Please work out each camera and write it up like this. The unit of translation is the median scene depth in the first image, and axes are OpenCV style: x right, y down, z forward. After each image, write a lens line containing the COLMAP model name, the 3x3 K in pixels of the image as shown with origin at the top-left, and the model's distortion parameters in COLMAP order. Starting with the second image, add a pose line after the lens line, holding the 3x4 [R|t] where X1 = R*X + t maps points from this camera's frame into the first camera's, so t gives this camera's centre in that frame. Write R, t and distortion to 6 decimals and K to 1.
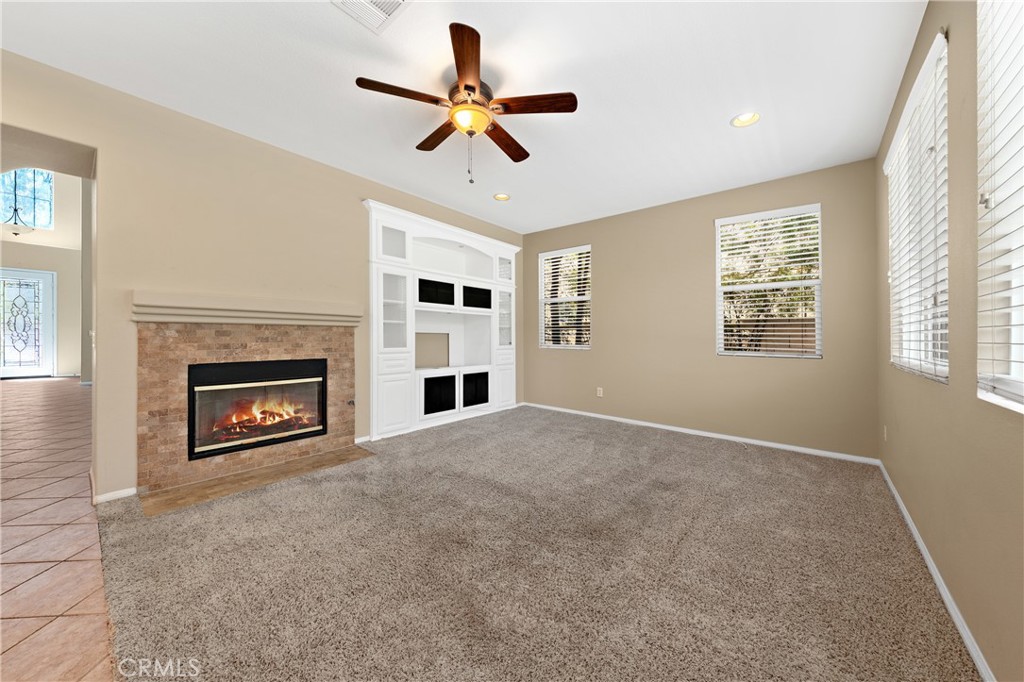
lens RADIAL K [[353.8, 0, 516.7], [0, 353.8, 329.4], [0, 0, 1]] dist [0.007219, -0.001640]
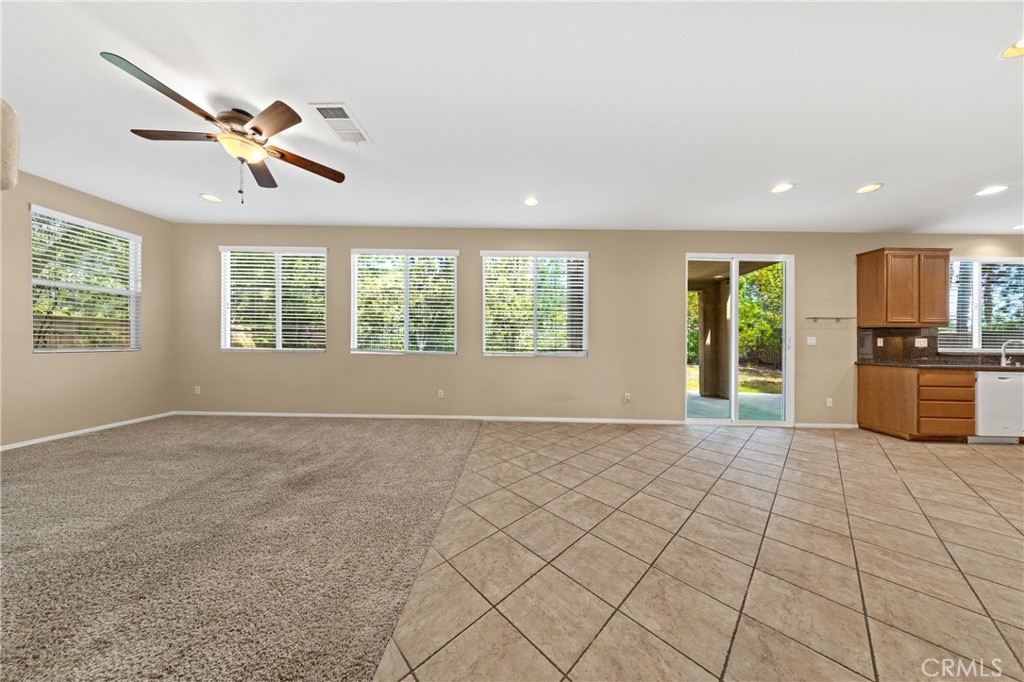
lens RADIAL K [[296.5, 0, 511.7], [0, 296.5, 345.3], [0, 0, 1]] dist [0.001267, 0.000045]
pose [[-0.624412, -0.026761, 0.780637, -0.913173], [-0.037551, 0.999286, 0.004220, 0.004939], [-0.780192, -0.026678, -0.624971, 0.613655]]
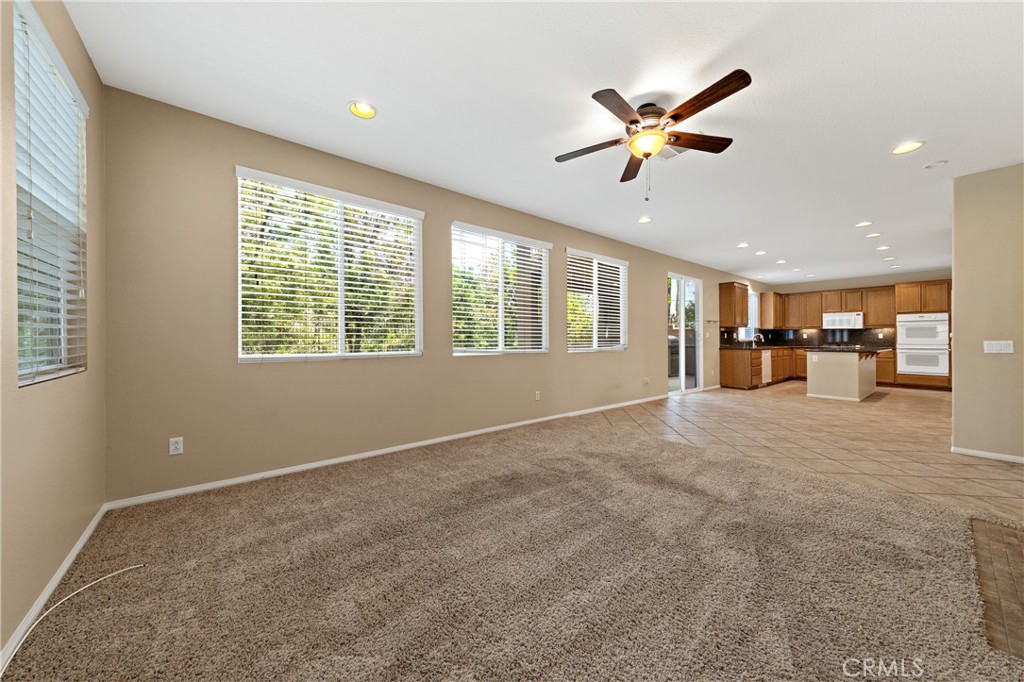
lens RADIAL K [[353.8, 0, 506.6], [0, 353.8, 342.5], [0, 0, 1]] dist [0.007219, -0.001640]
pose [[-0.977126, -0.016245, 0.212041, 0.047817], [-0.017654, 0.999833, -0.004753, 0.026785], [-0.211929, -0.008388, -0.977249, 1.420847]]
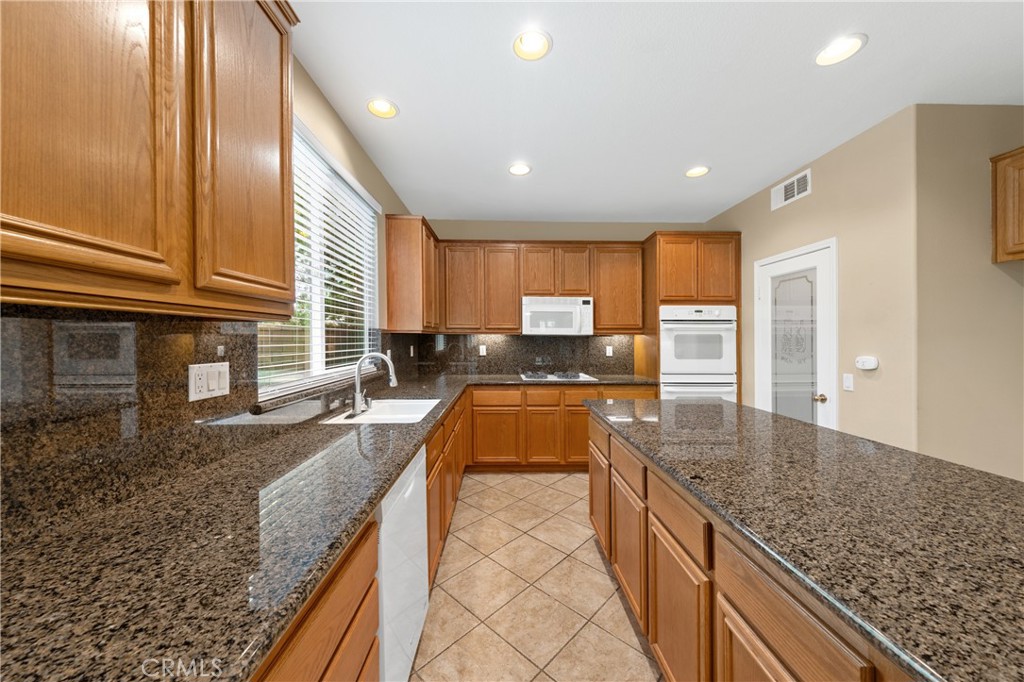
lens RADIAL K [[353.8, 0, 517.8], [0, 353.8, 339.7], [0, 0, 1]] dist [0.007219, -0.001640]
pose [[-0.738593, -0.012913, -0.674028, -0.995436], [0.001773, 0.999776, -0.021097, -0.094030], [0.674149, -0.016777, -0.738405, -0.959957]]
